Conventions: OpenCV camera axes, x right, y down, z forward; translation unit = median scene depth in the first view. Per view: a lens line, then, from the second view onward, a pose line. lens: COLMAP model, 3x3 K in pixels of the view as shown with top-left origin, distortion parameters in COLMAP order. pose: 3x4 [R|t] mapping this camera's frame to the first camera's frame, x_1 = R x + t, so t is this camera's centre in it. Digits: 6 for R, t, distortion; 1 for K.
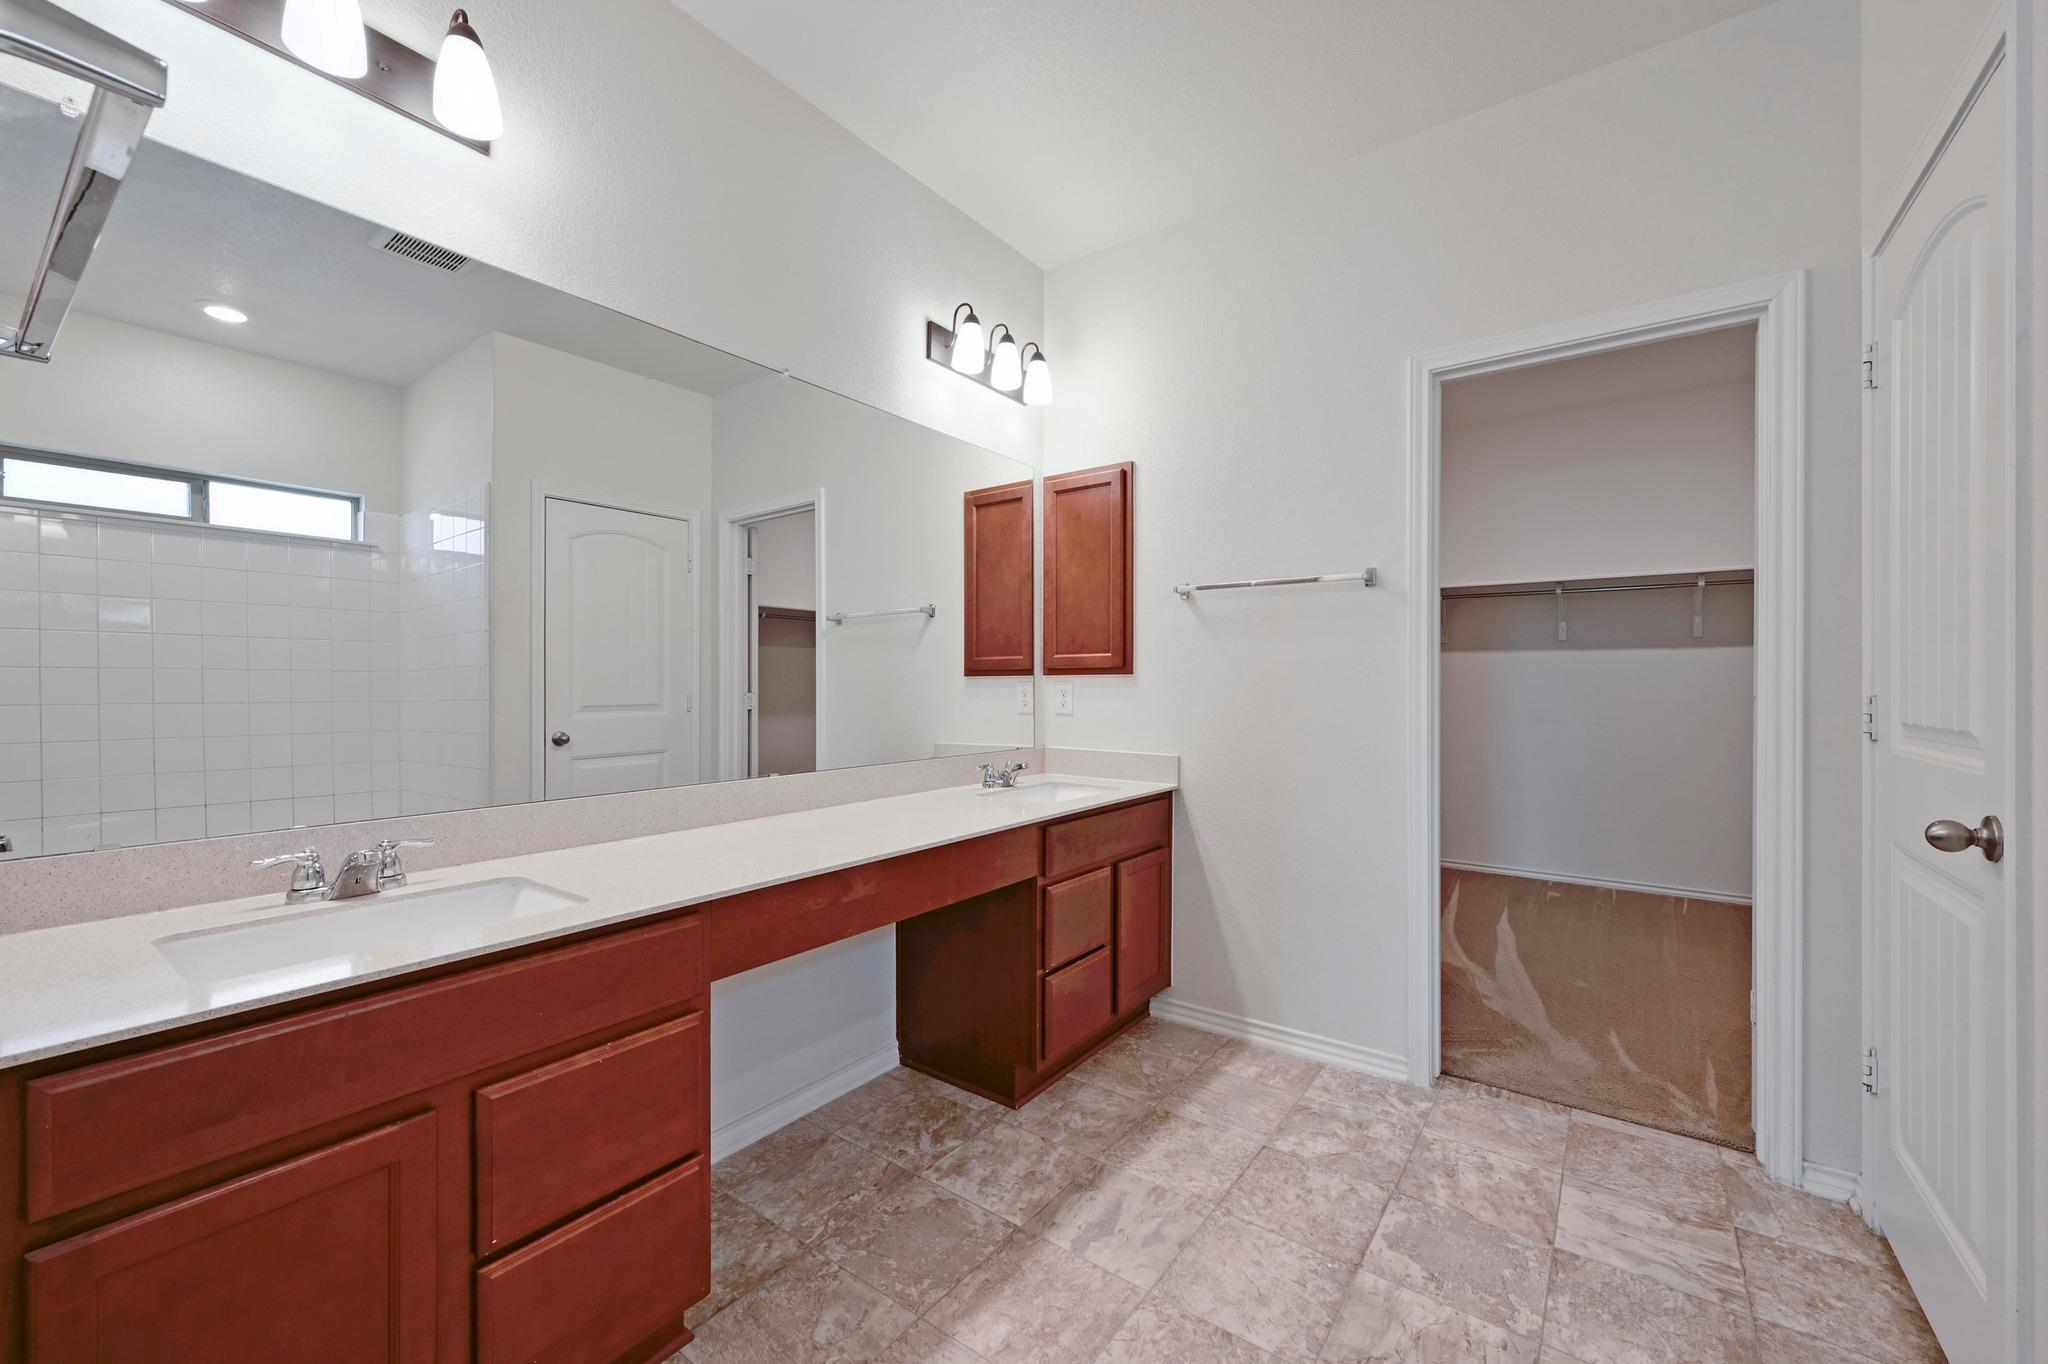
lens RADIAL K [[807.4, 0, 1030.9], [0, 807.4, 682.3], [0, 0, 1]] dist [-0.000677, 0.000180]
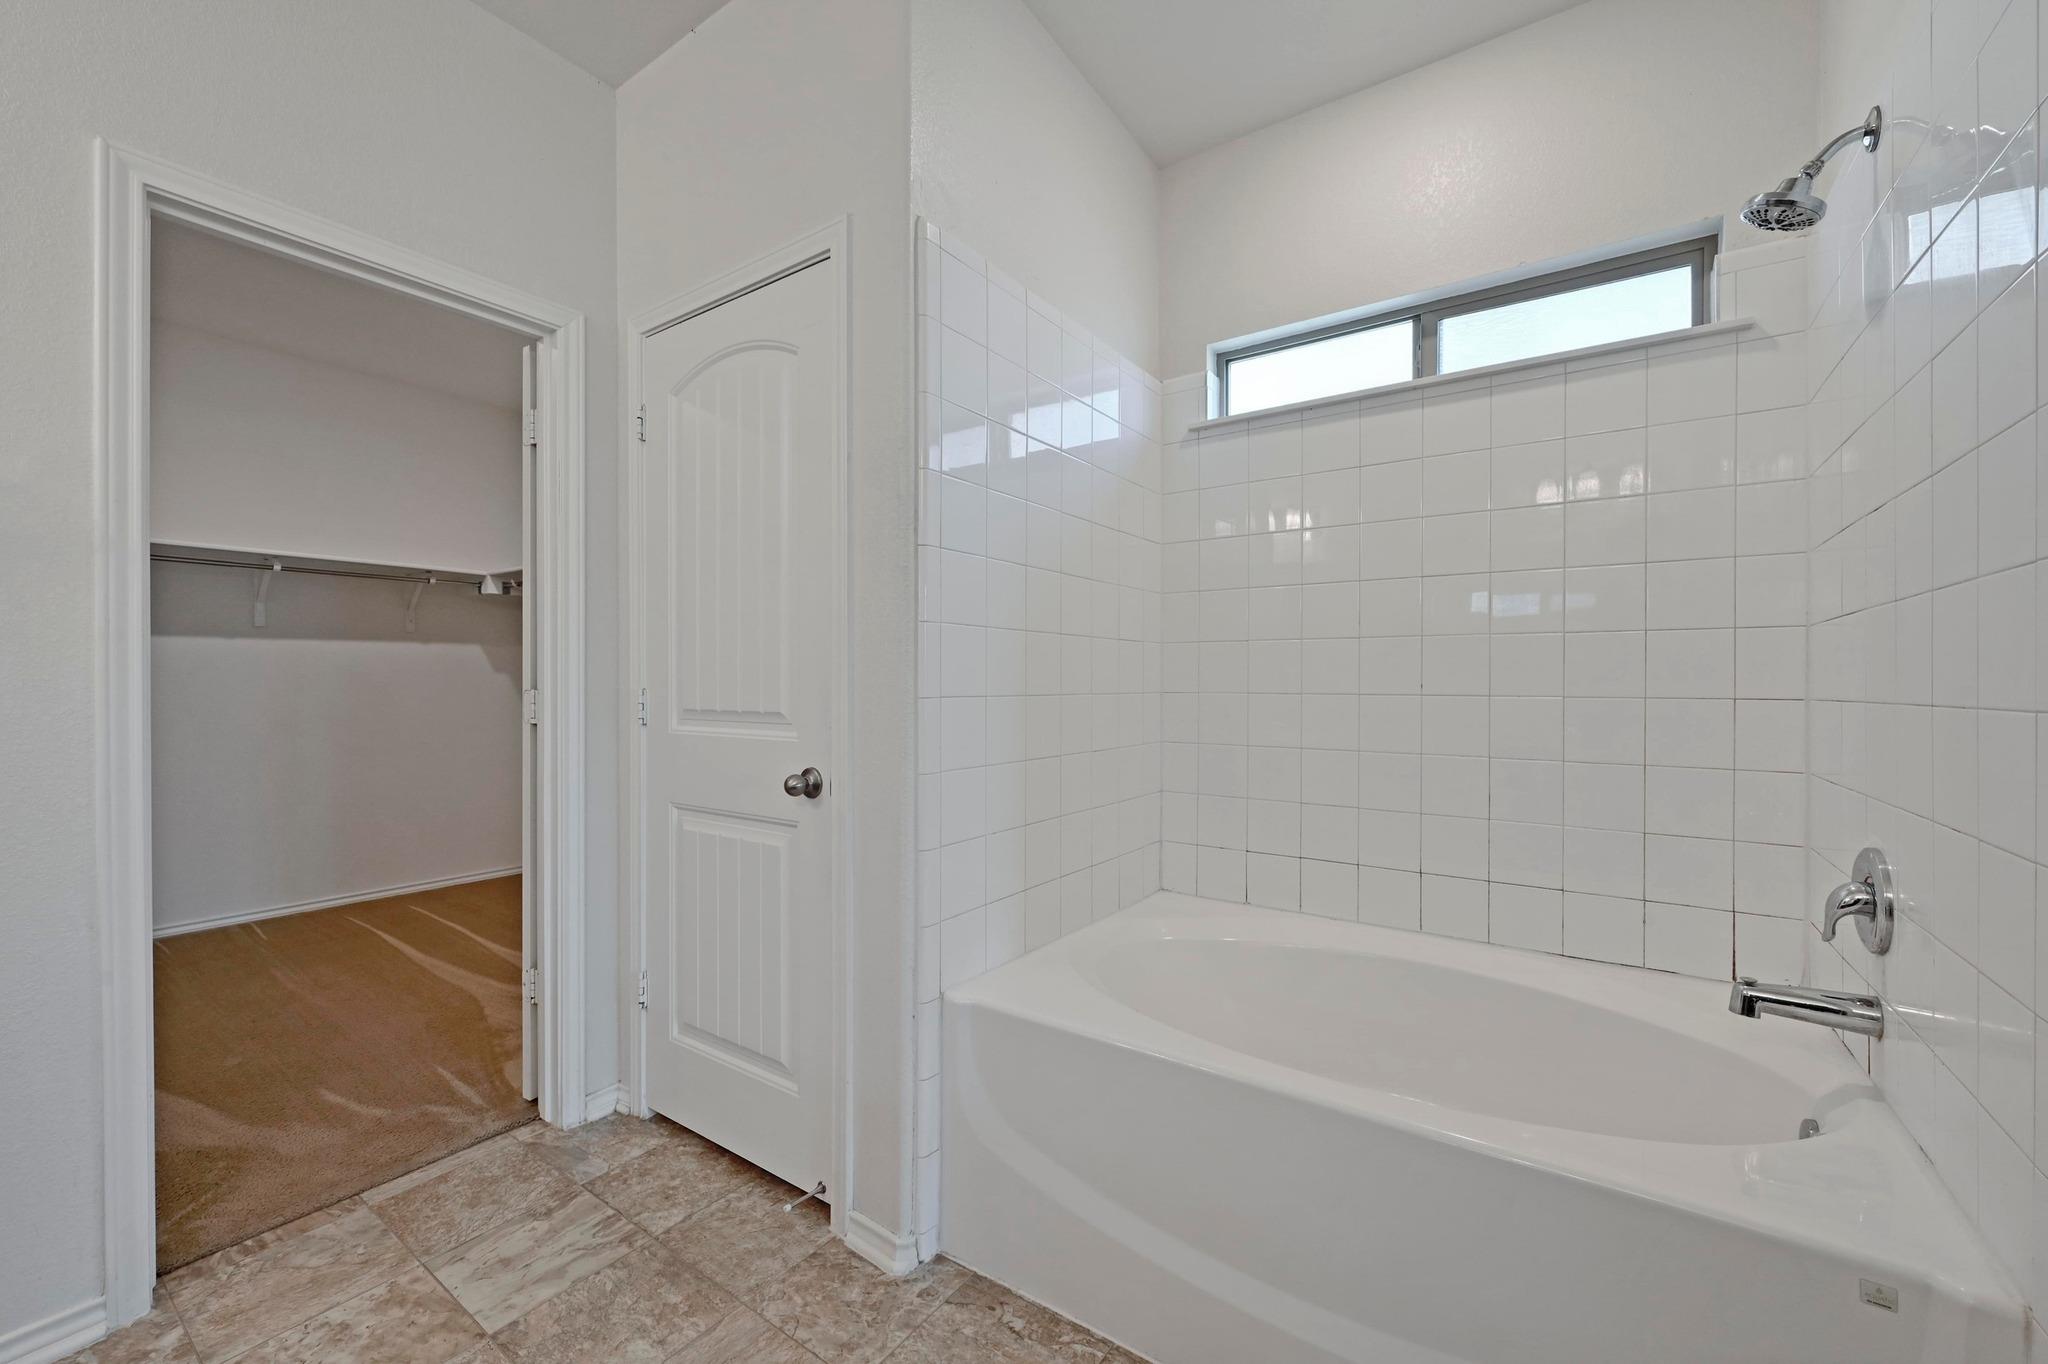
lens RADIAL K [[807.4, 0, 1030.8], [0, 807.4, 685.7], [0, 0, 1]] dist [-0.000677, 0.000180]
pose [[-0.018604, -0.010396, 0.999773, -0.192357], [-0.000530, 0.999946, 0.010388, -0.000810], [-0.999827, -0.000337, -0.018609, 0.396840]]
